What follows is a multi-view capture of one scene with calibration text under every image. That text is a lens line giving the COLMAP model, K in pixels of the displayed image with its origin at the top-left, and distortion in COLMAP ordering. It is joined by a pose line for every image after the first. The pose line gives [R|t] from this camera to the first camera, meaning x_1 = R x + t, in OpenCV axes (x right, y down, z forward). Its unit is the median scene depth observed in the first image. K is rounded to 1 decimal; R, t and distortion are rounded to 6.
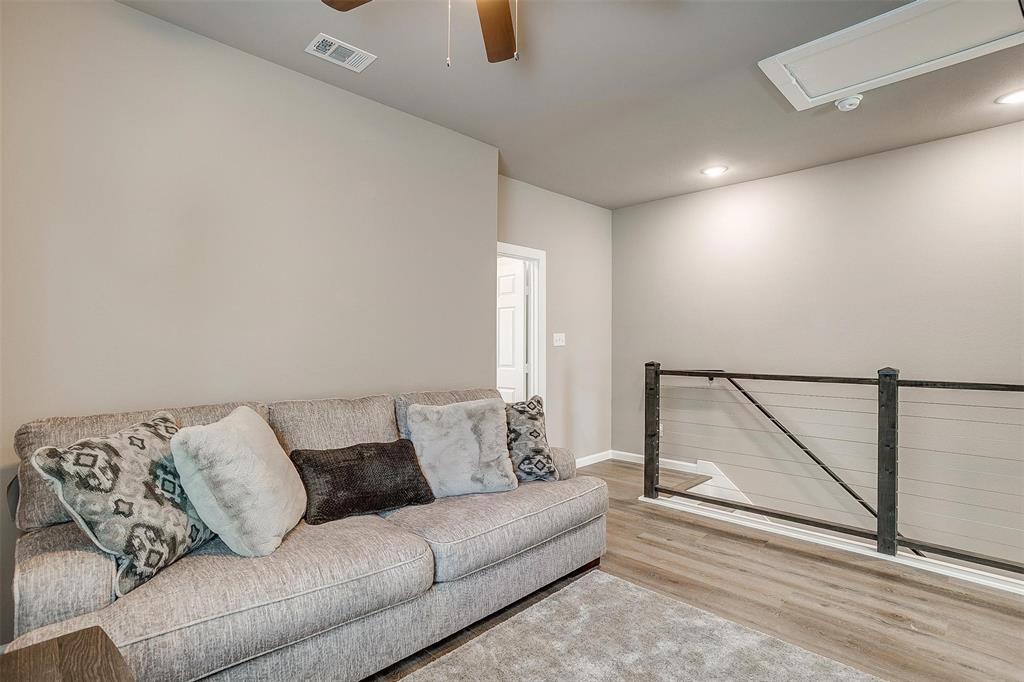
lens RADIAL K [[495.9, 0, 512.0], [0, 495.9, 341.0], [0, 0, 1]] dist [-0.000757, -0.000100]
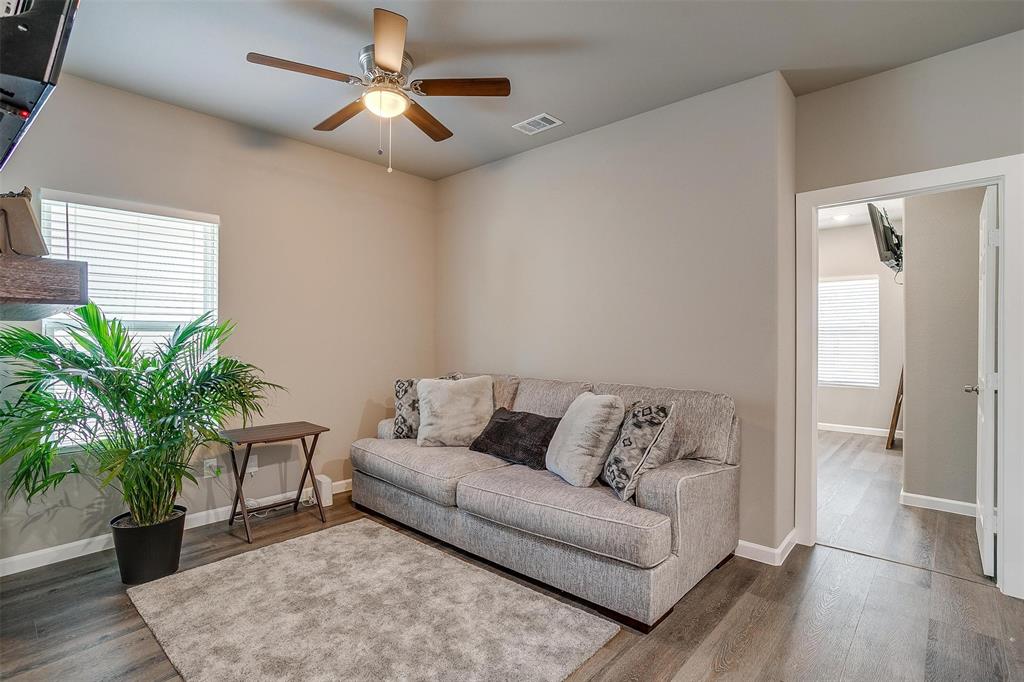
lens RADIAL K [[492.2, 0, 516.8], [0, 492.2, 336.3], [0, 0, 1]] dist [-0.045065, -0.000121]
pose [[0.056139, -0.011654, -0.998355, 1.021941], [0.014944, 0.999830, -0.010831, 0.015246], [0.998311, -0.014312, 0.056303, 0.889474]]
